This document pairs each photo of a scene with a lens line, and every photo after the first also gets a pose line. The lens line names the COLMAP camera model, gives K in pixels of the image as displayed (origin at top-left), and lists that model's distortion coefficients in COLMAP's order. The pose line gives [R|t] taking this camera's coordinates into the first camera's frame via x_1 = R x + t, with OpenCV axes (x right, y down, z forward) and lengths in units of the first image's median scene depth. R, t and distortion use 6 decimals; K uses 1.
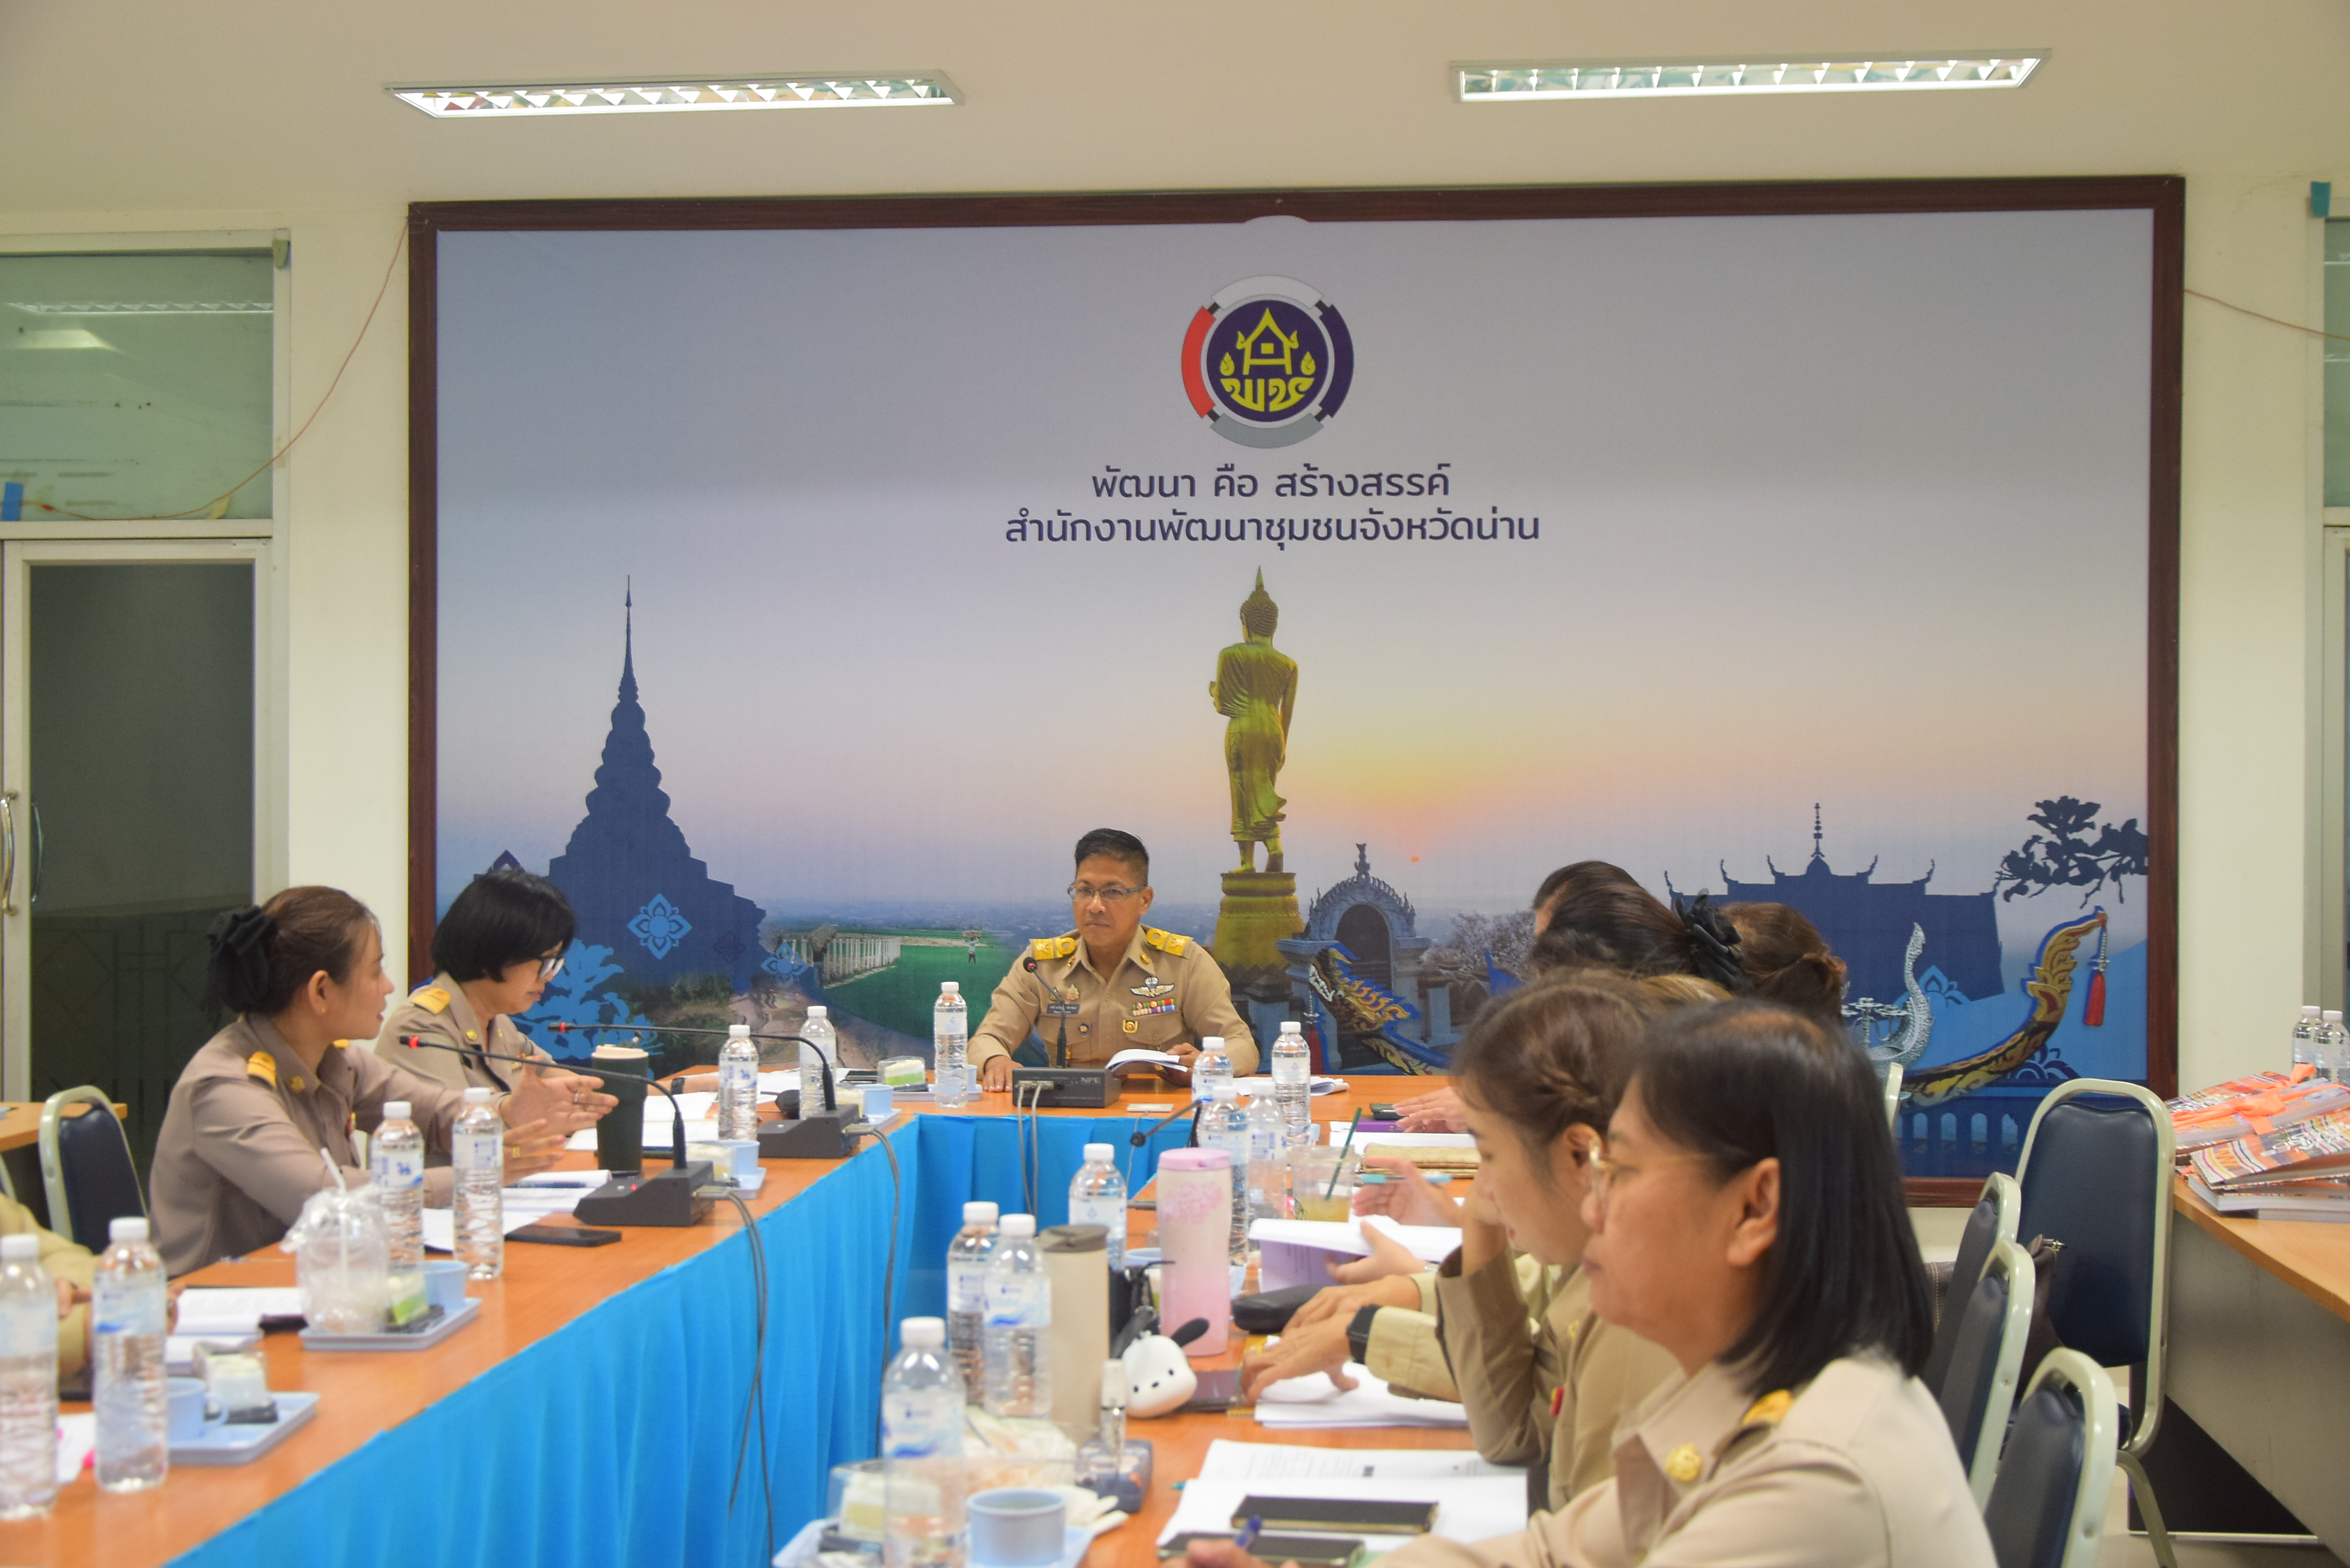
lens RADIAL K [[2938.1, 0, 1173.9], [0, 2938.1, 797.3], [0, 0, 1]] dist [-0.044710, 0.000000]
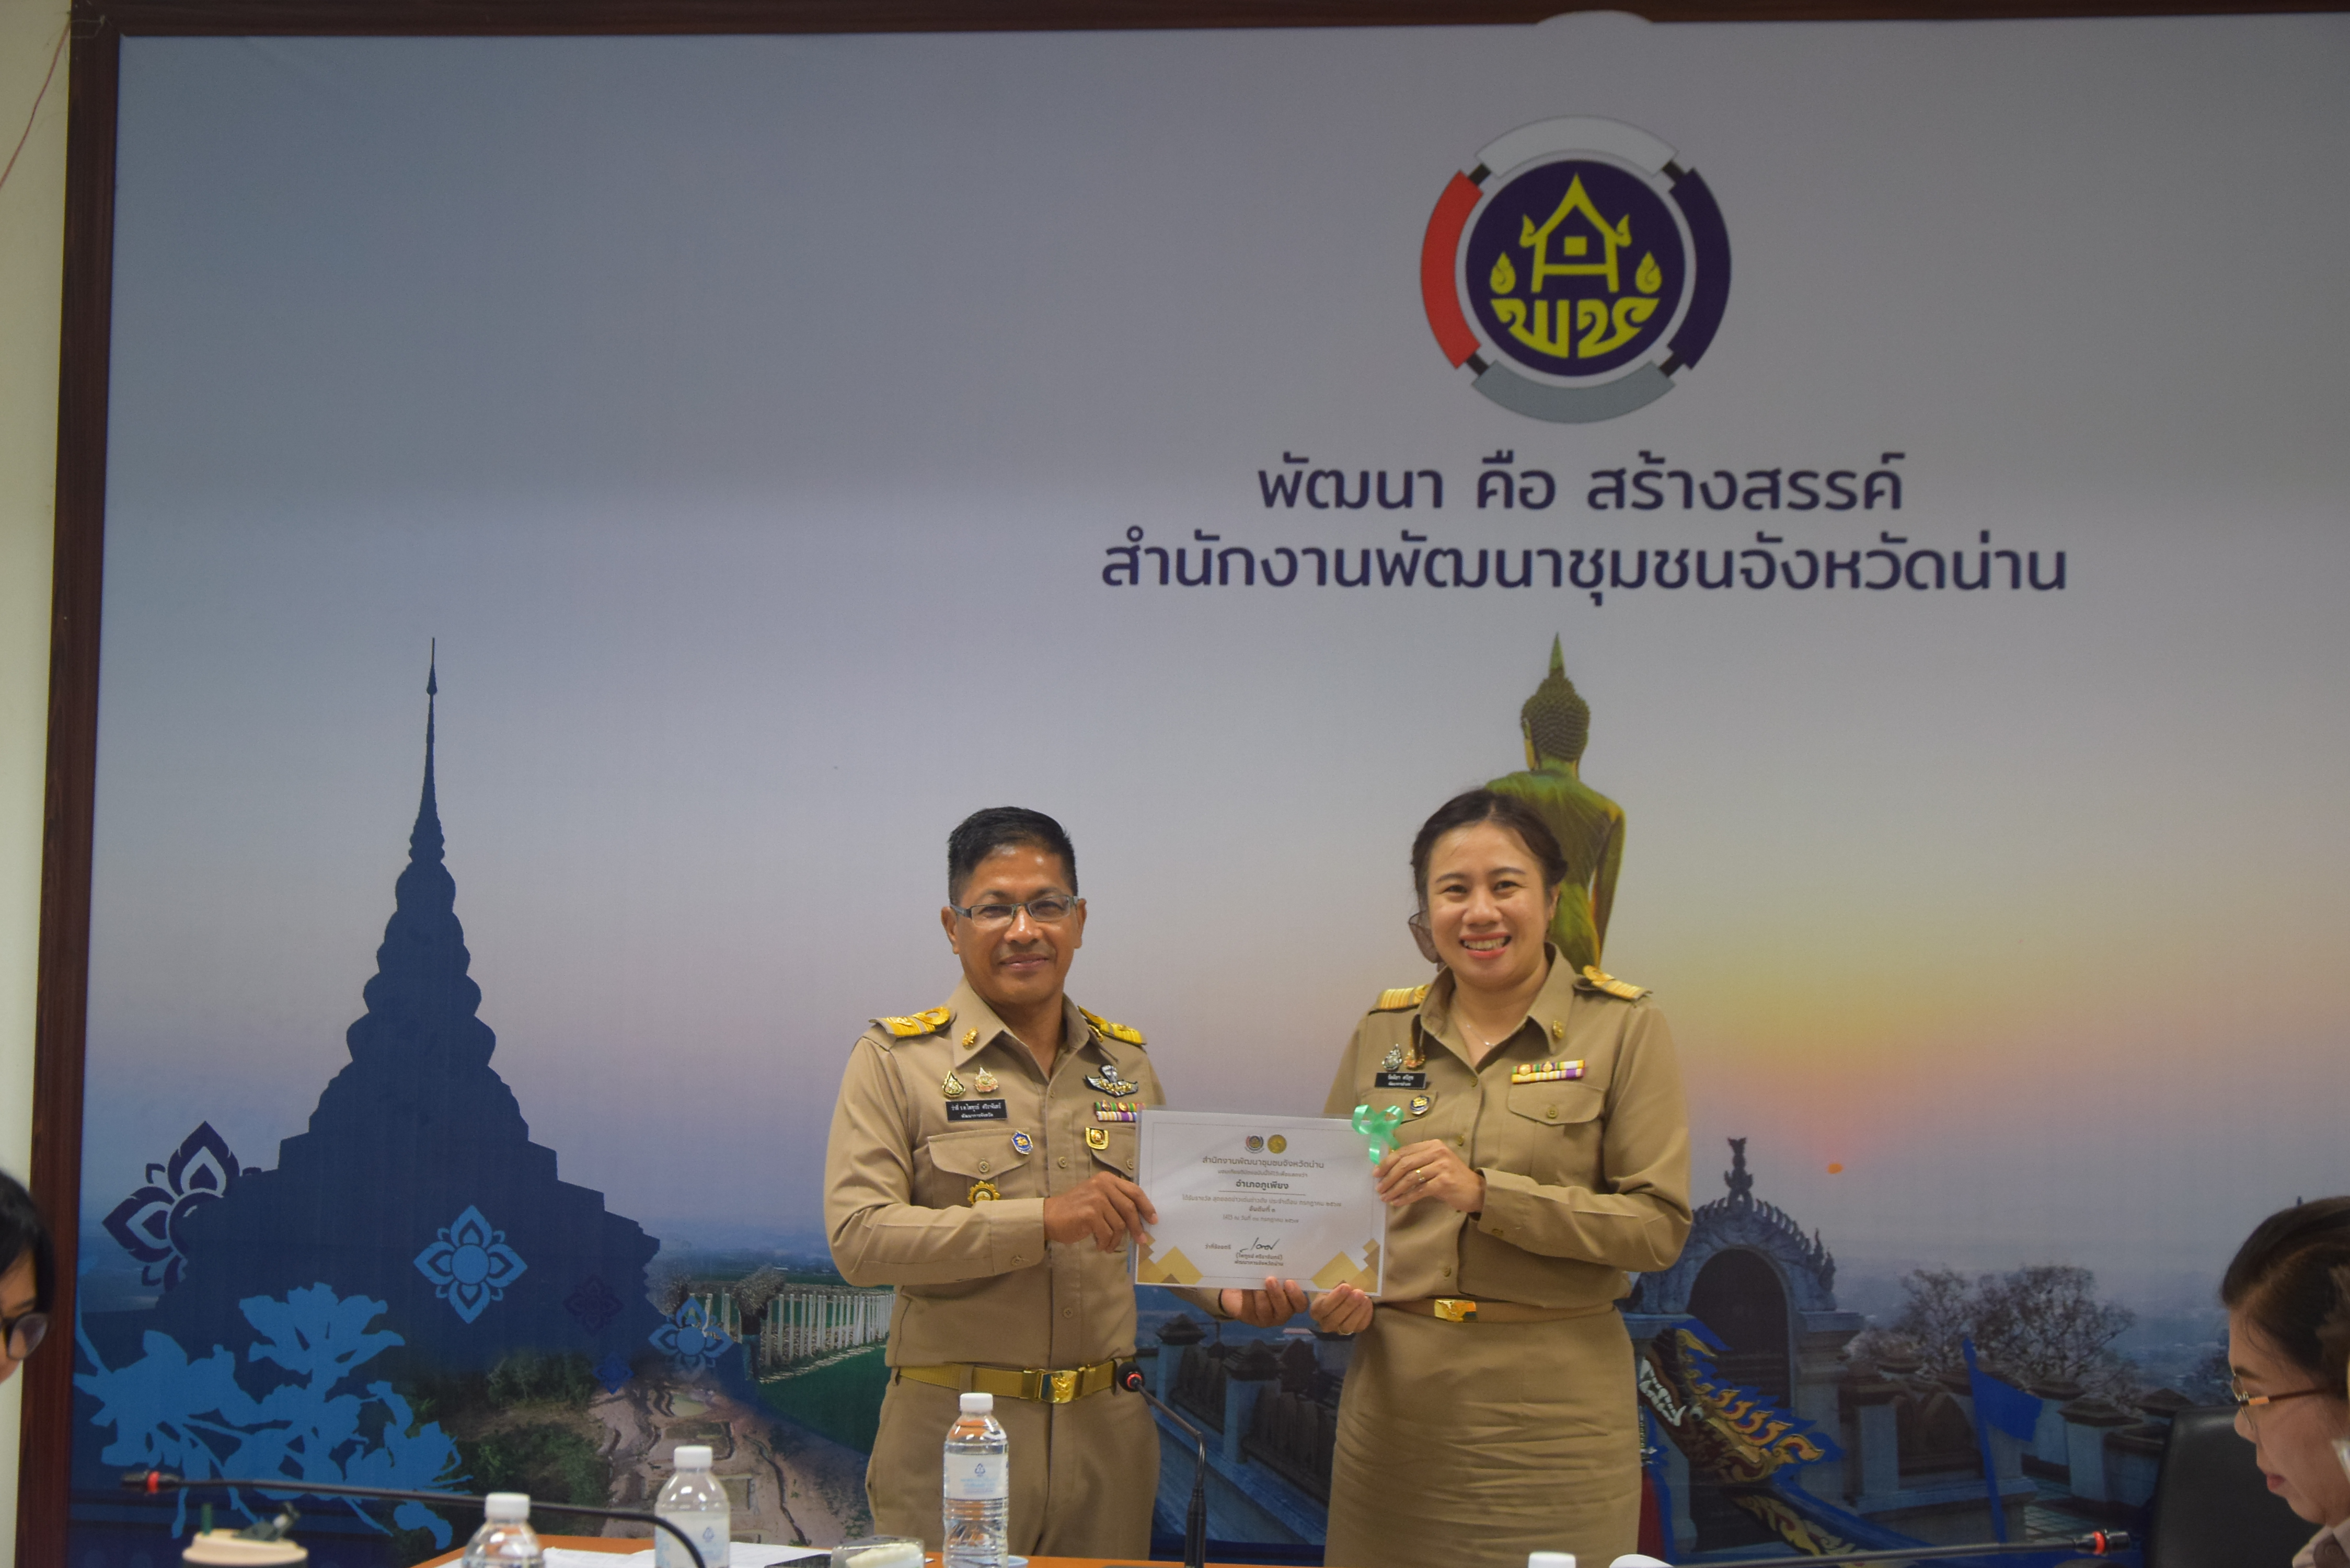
lens RADIAL K [[3982.2, 0, 1148.2], [0, 3982.2, 794.2], [0, 0, 1]] dist [-0.036250, 0.000000]
pose [[0.999002, 0.014621, -0.042205, -0.015908], [-0.017687, 0.997161, -0.073198, 0.007997], [0.041015, 0.073871, 0.996424, 0.248629]]
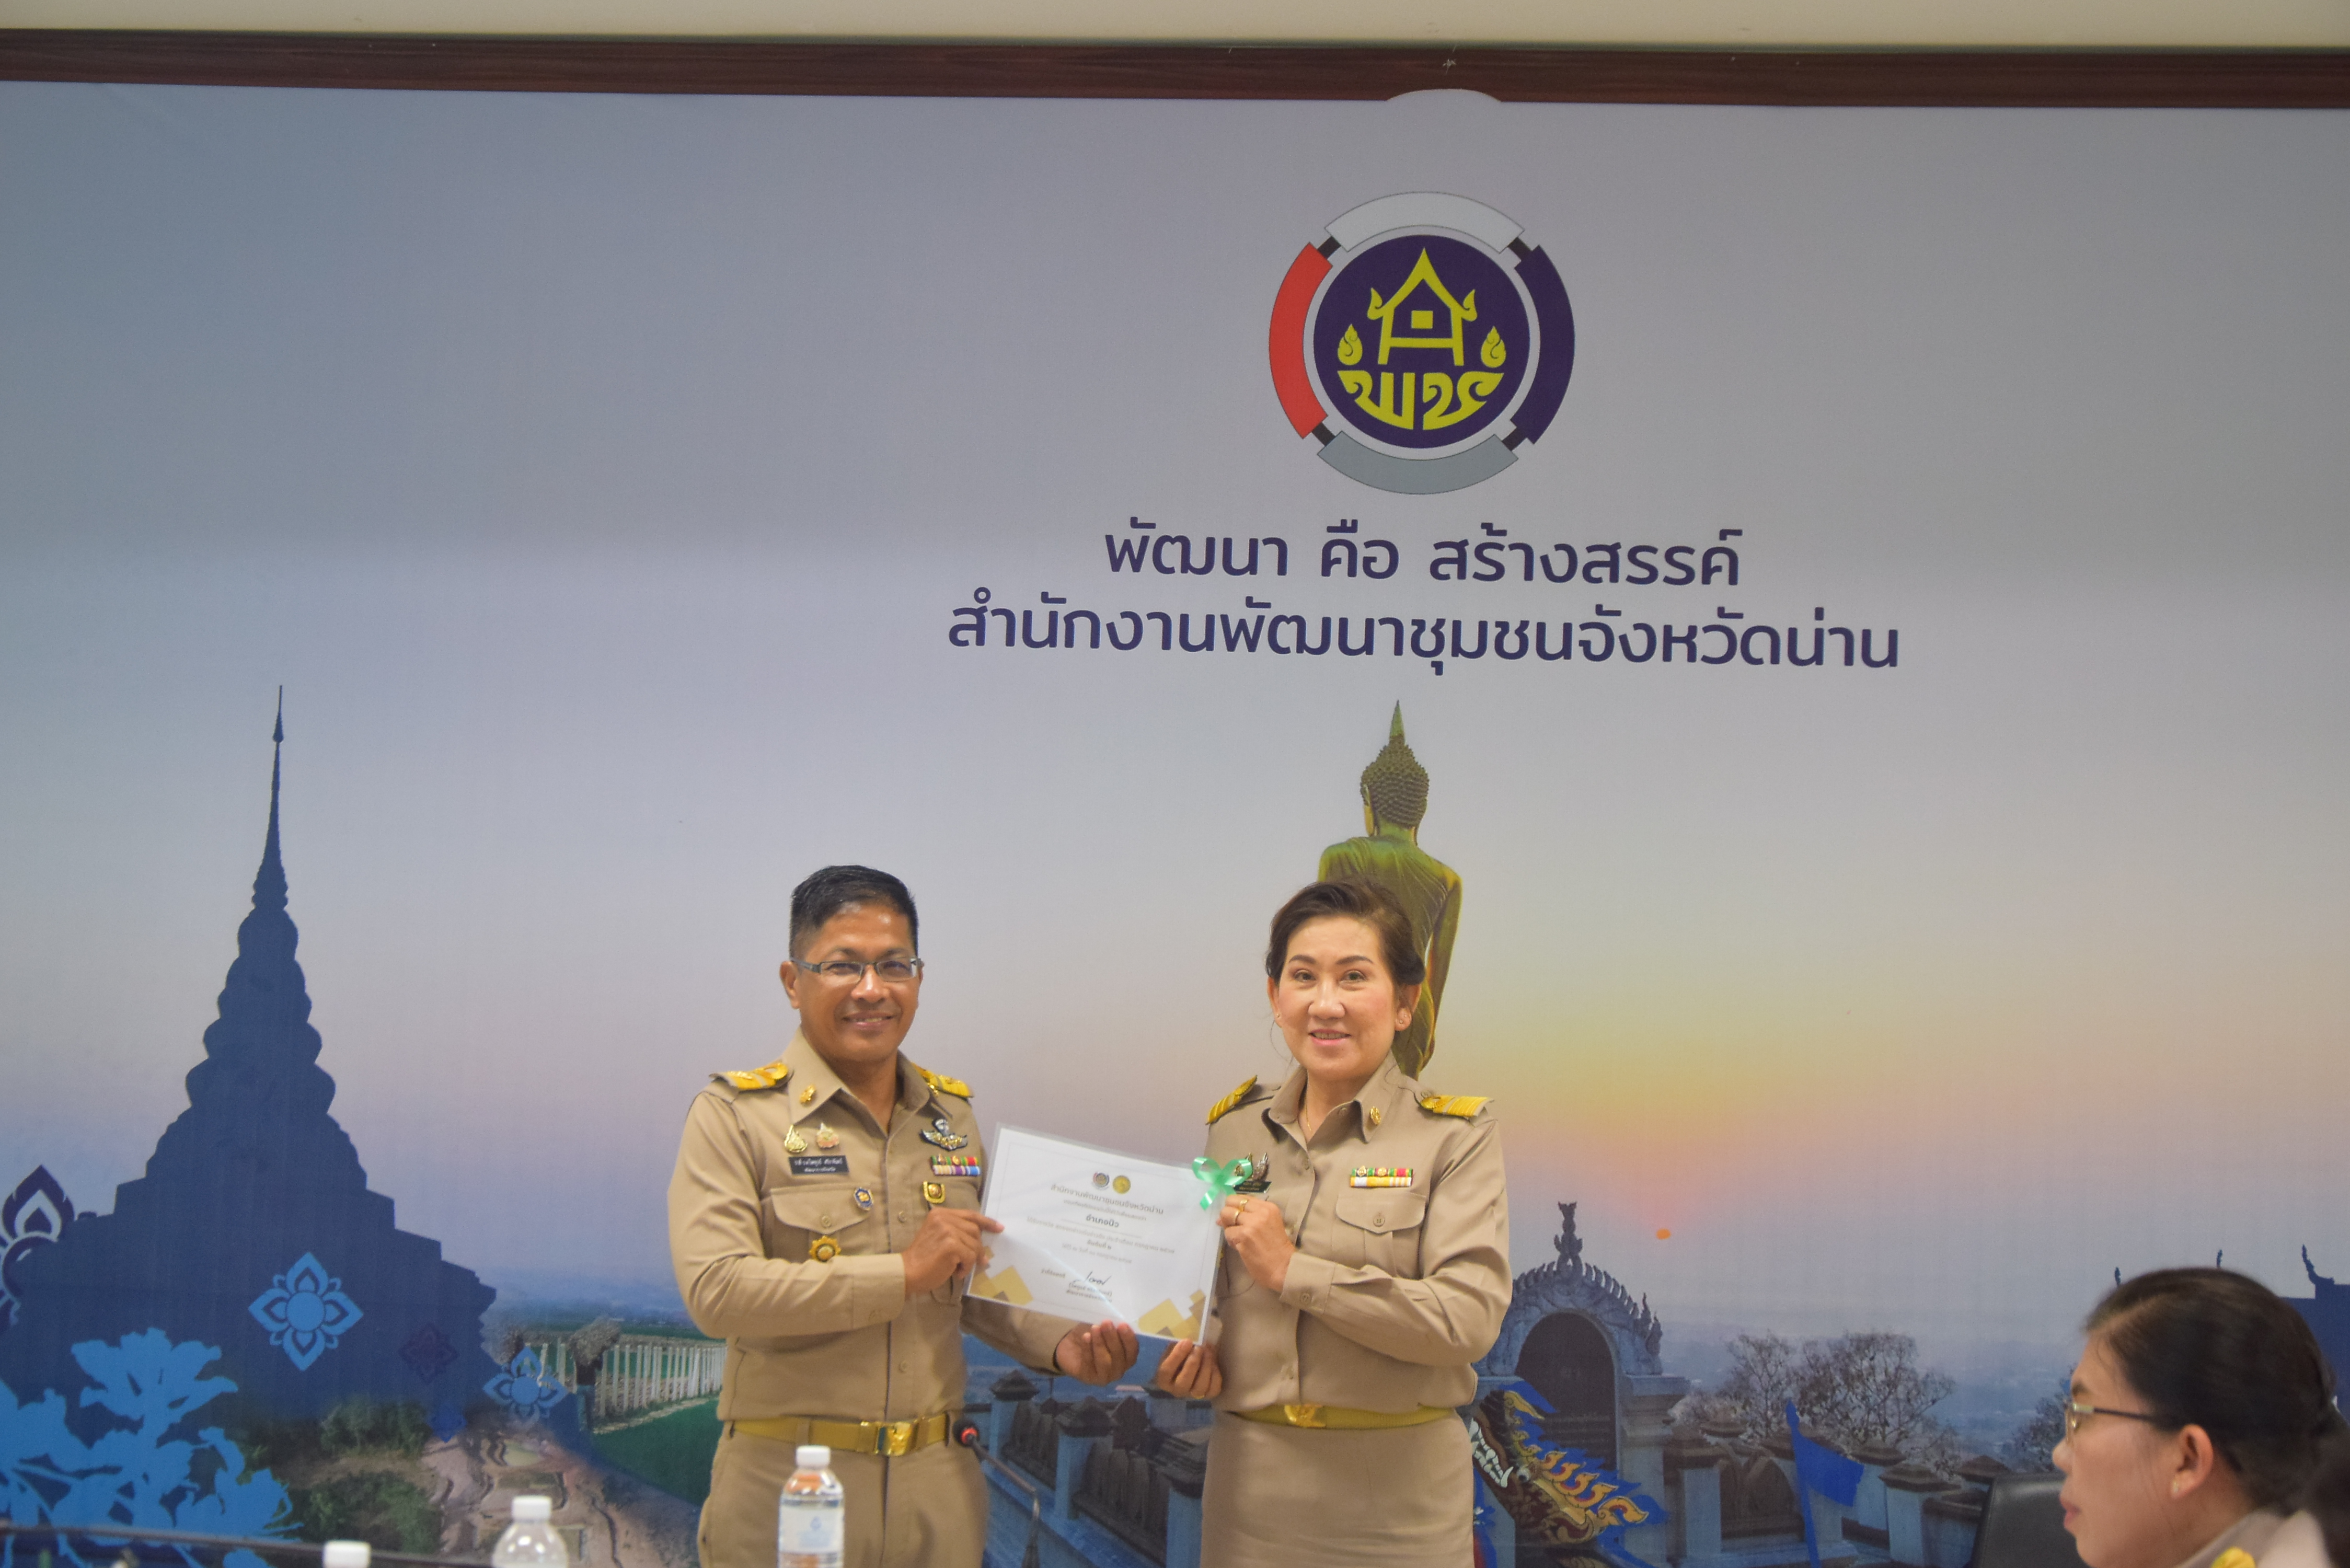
lens RADIAL K [[3982.2, 0, 1134.1], [0, 3982.2, 794.5], [0, 0, 1]] dist [-0.036250, 0.000000]
pose [[0.999489, 0.031210, -0.006883, -0.015534], [-0.031698, 0.995547, -0.088774, 0.008264], [0.004081, 0.088947, 0.996028, 0.241787]]
